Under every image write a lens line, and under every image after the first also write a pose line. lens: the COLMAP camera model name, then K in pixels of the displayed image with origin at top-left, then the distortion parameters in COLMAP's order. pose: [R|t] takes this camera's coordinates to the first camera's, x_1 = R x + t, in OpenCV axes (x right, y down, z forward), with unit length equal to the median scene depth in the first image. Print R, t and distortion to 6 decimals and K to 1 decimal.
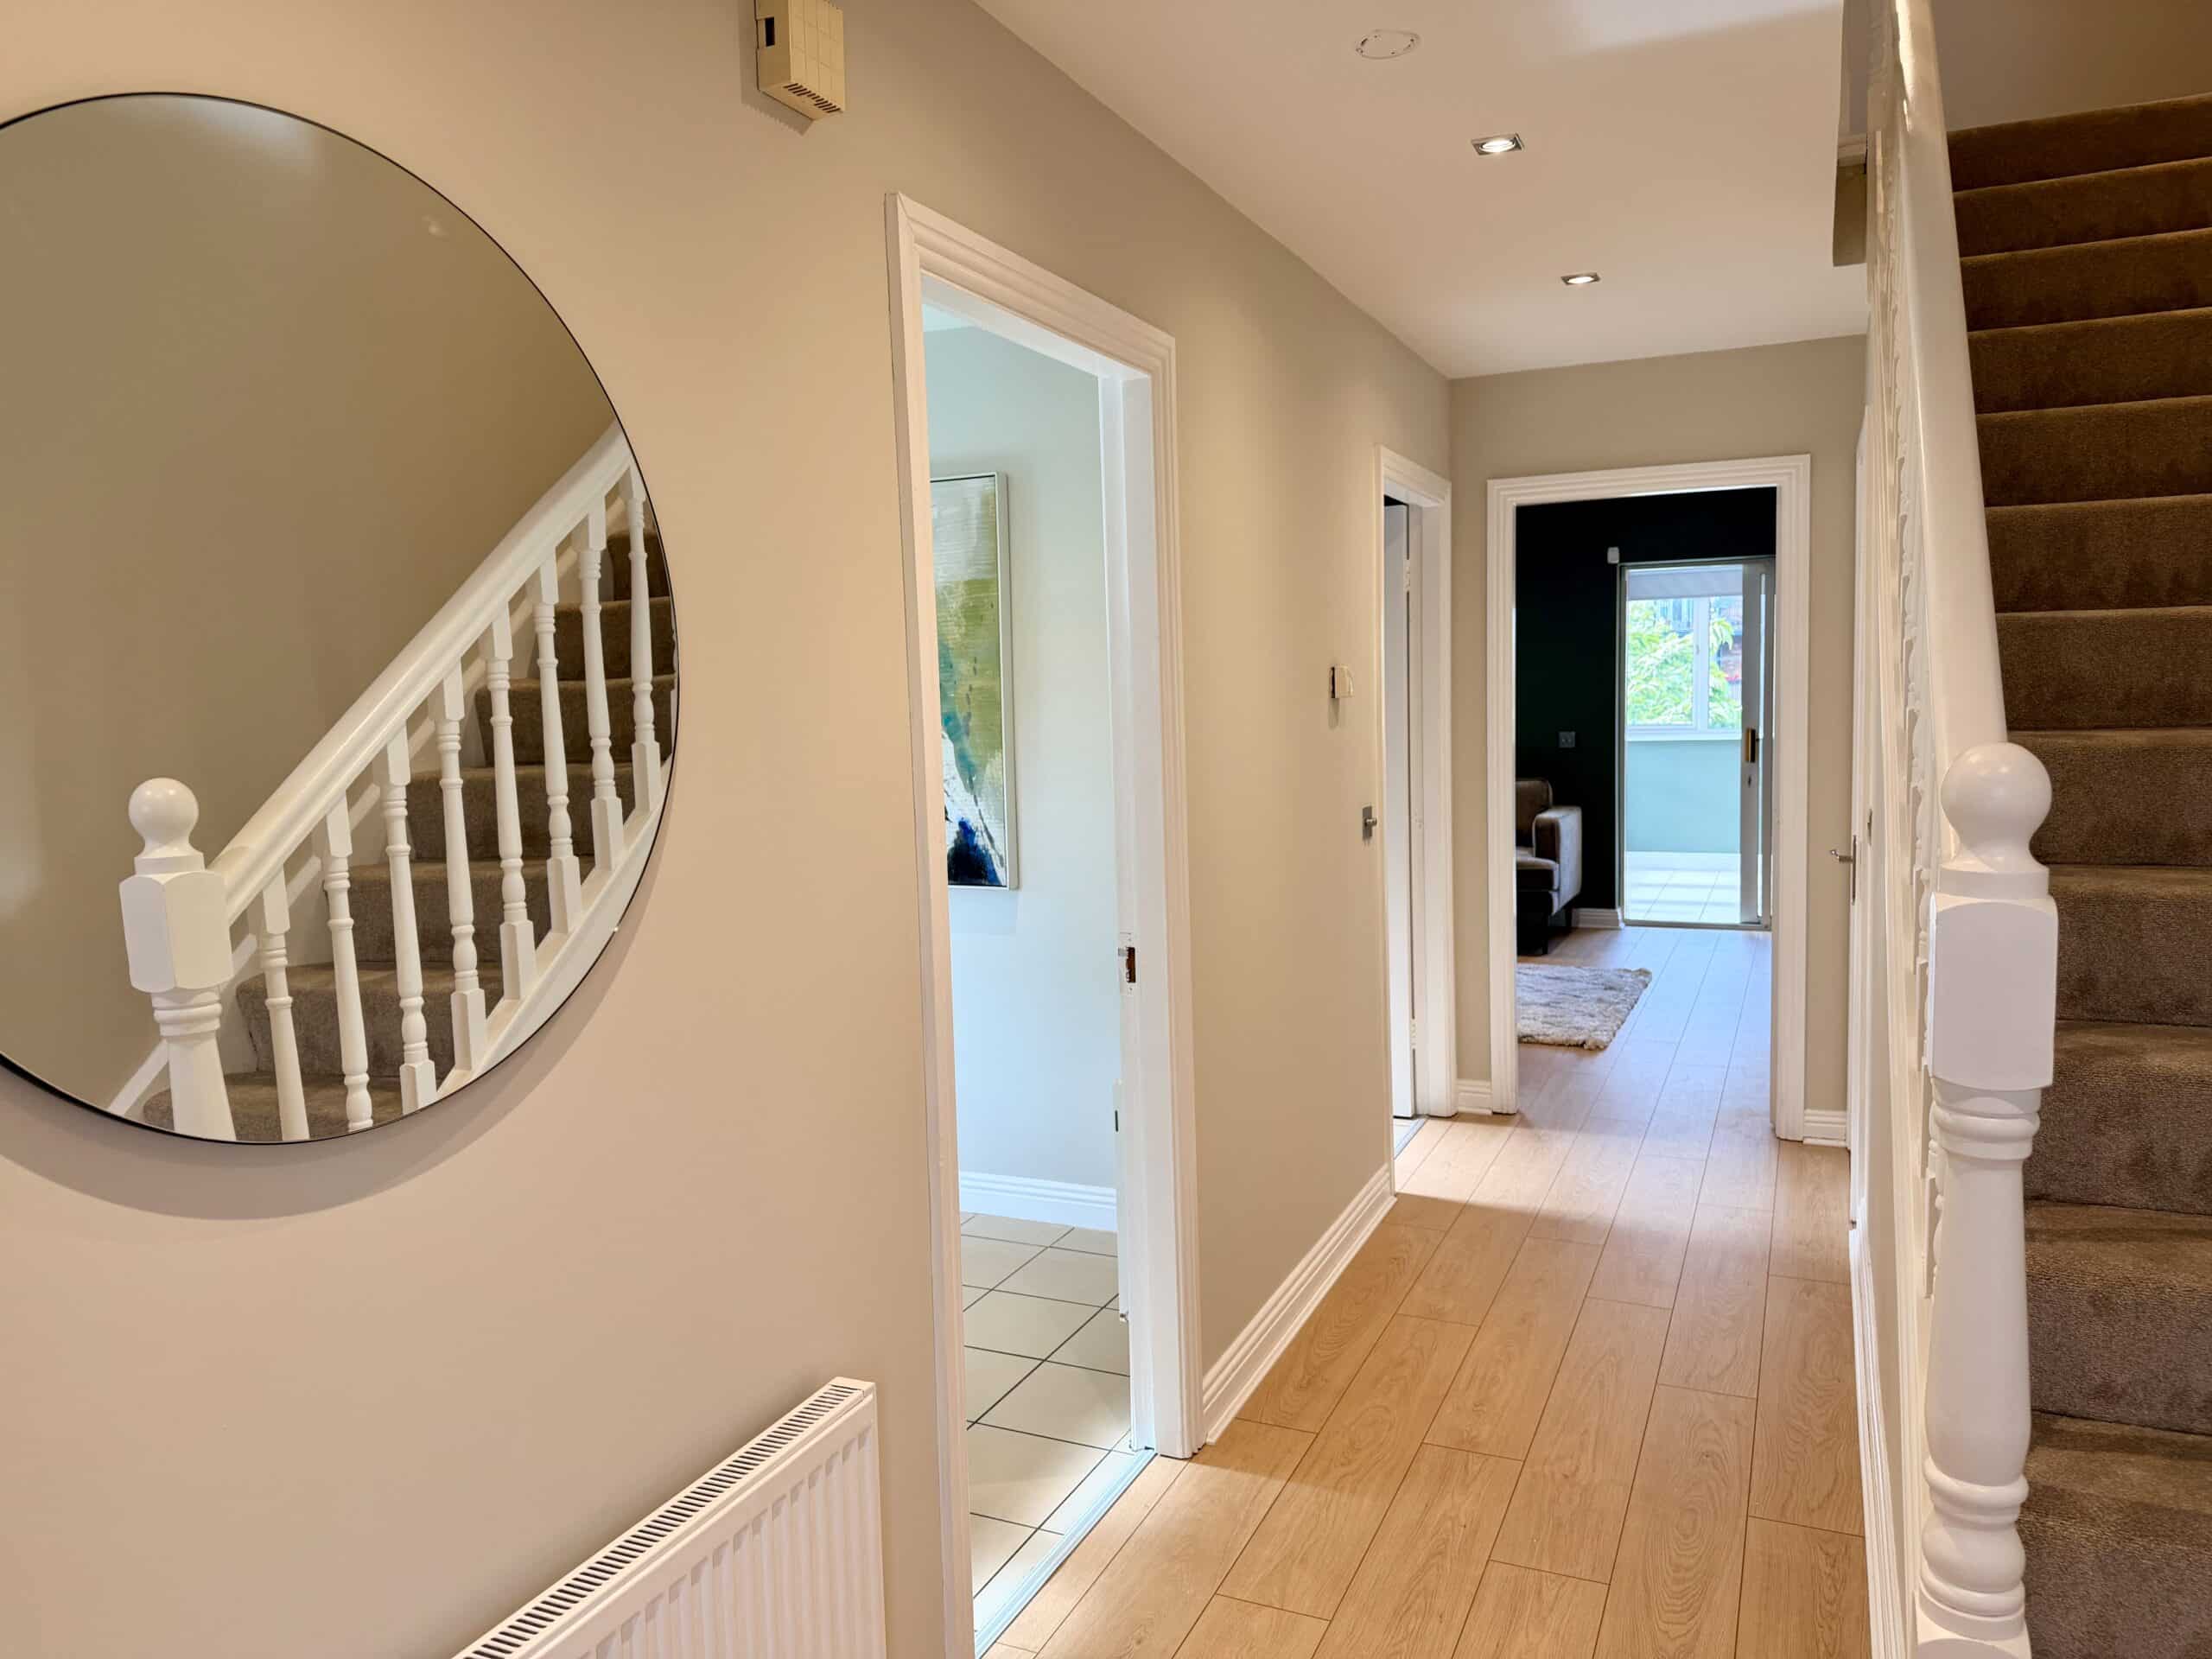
lens RADIAL K [[1523.3, 0, 1106.0], [0, 1523.3, 829.5], [0, 0, 1]] dist [0.000013, -0.004710]
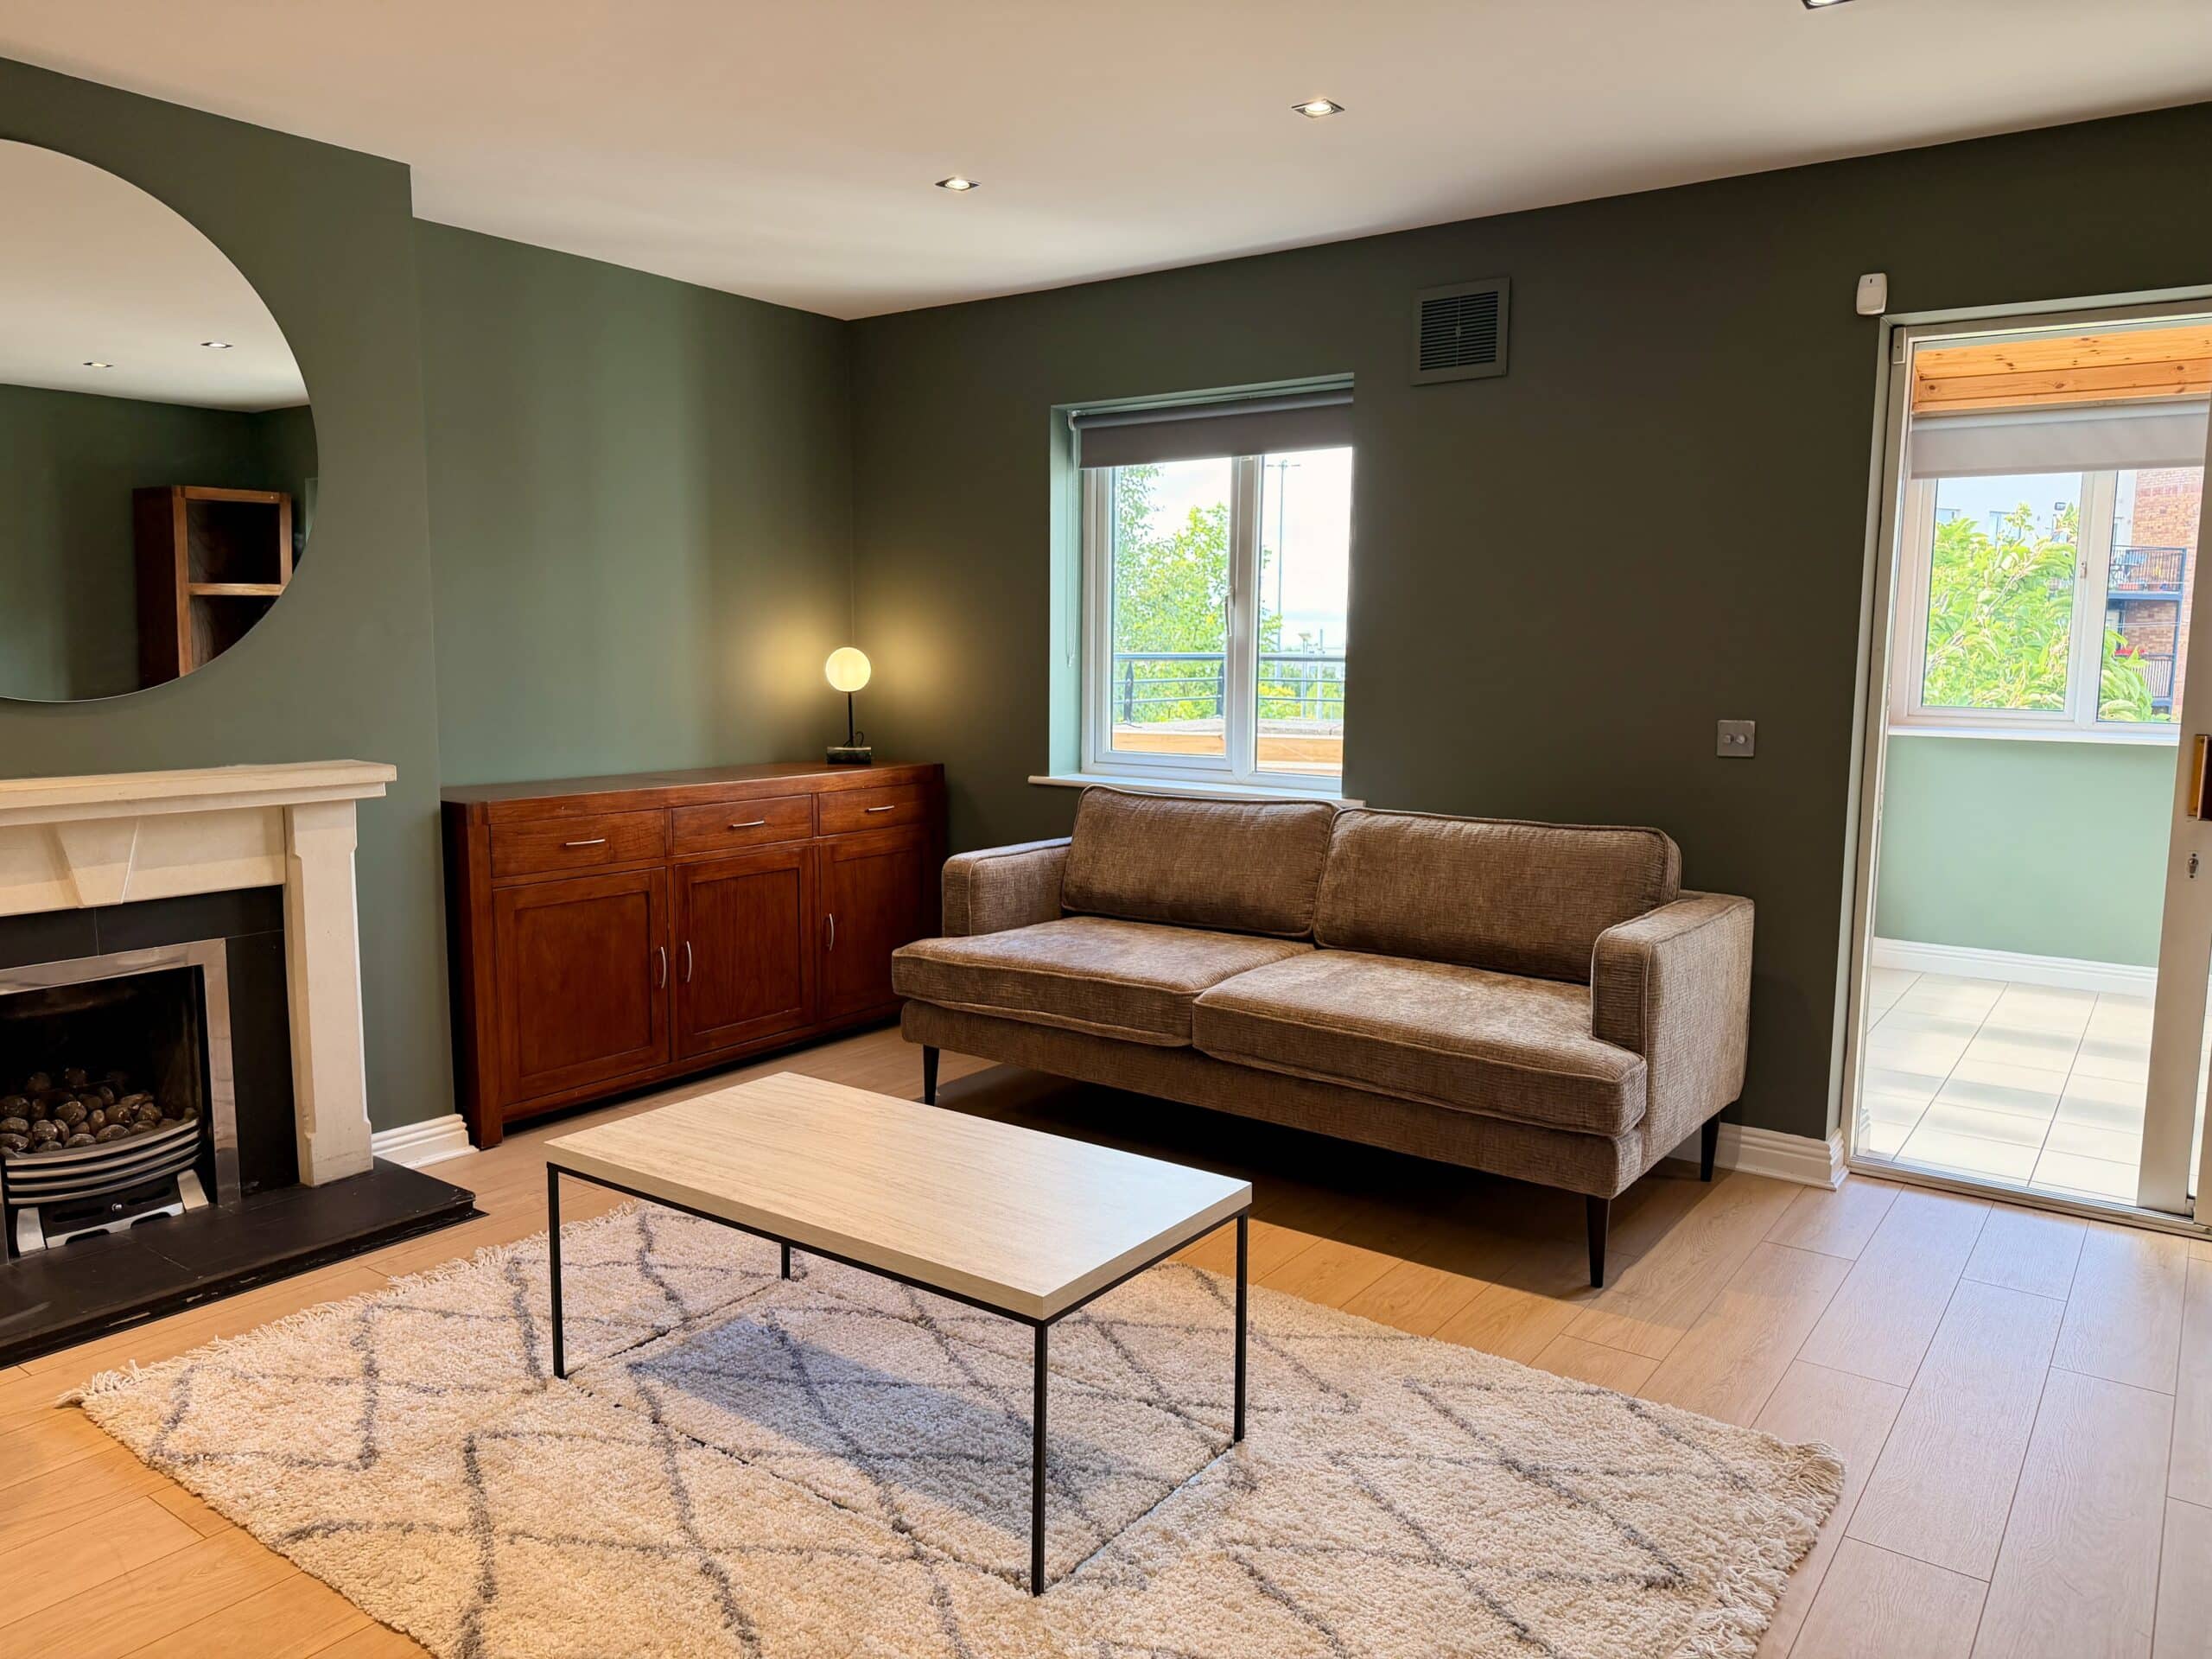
lens RADIAL K [[1582.9, 0, 1106.0], [0, 1582.9, 829.5], [0, 0, 1]] dist [0.003955, -0.000503]
pose [[0.980663, 0.055379, -0.187704, 0.180217], [-0.050054, 0.998201, 0.032996, -0.032797], [0.189194, -0.022963, 0.981671, 0.443521]]
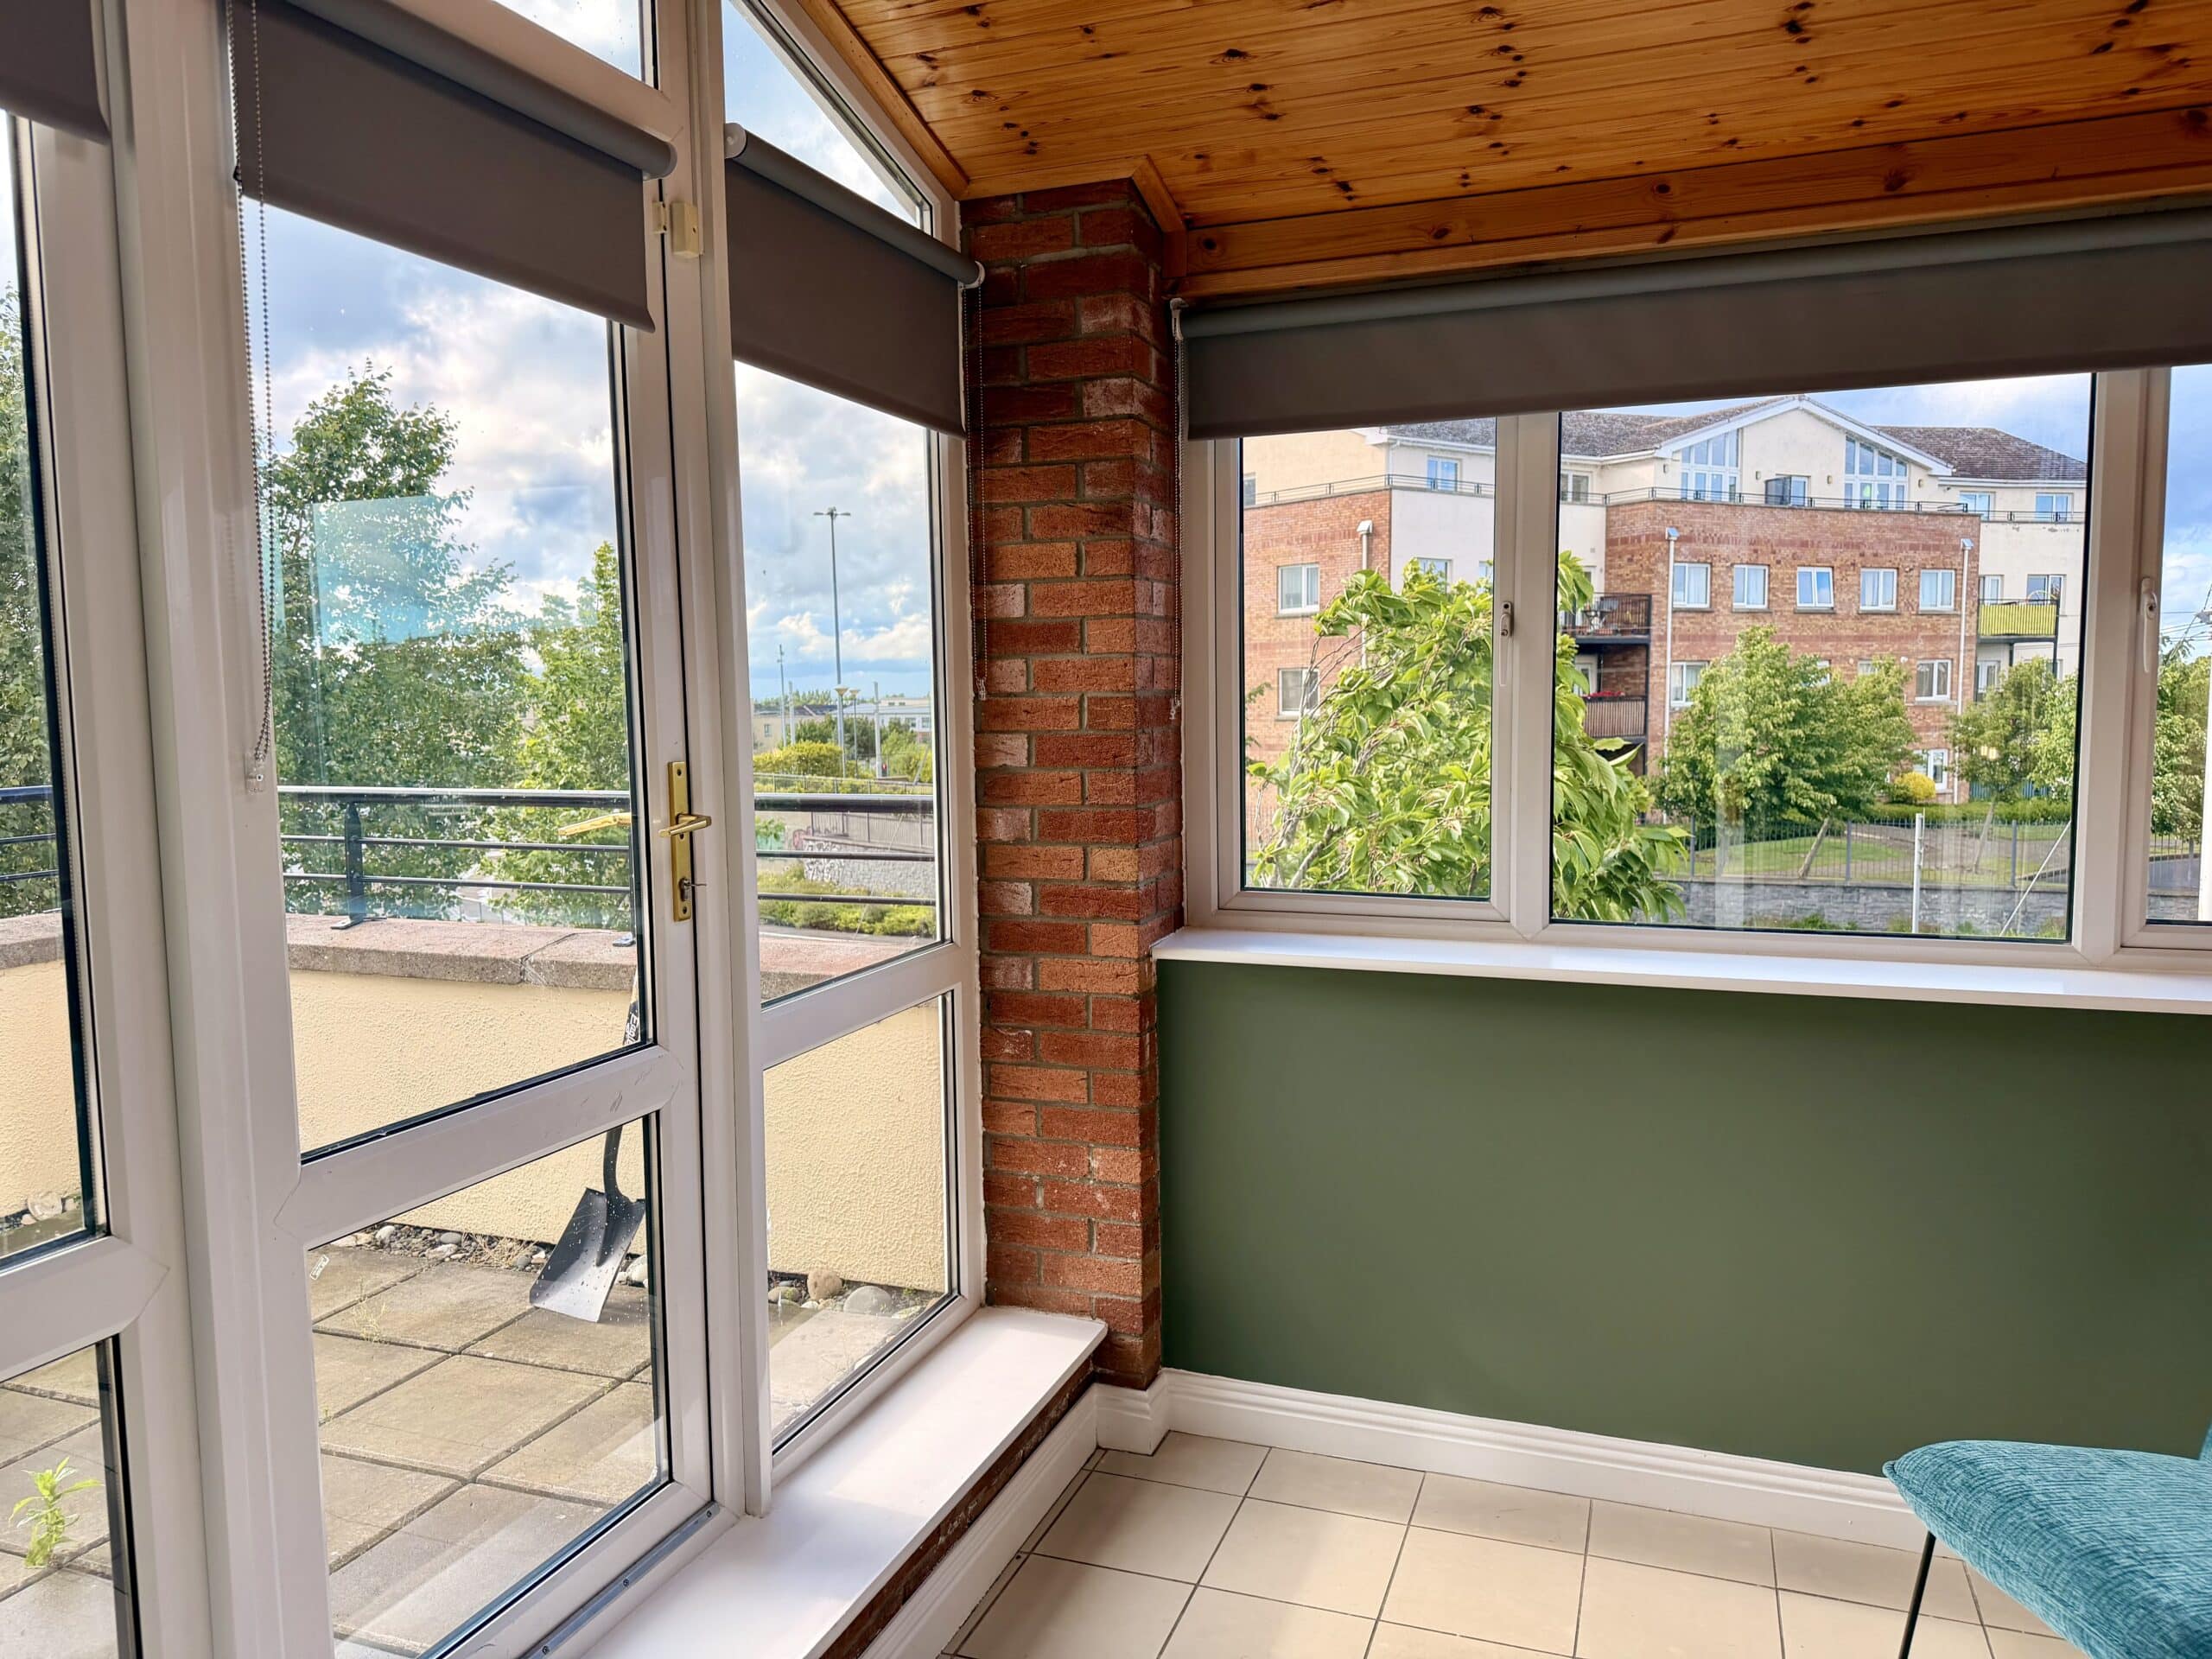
lens RADIAL K [[1569.0, 0, 1106.0], [0, 1569.0, 829.5], [0, 0, 1]] dist [0.083348, -0.004253]
pose [[0.997542, 0.003980, 0.069952, 0.269723], [-0.003485, 0.999968, -0.007209, -0.065411], [-0.069979, 0.006947, 0.997524, 0.666315]]
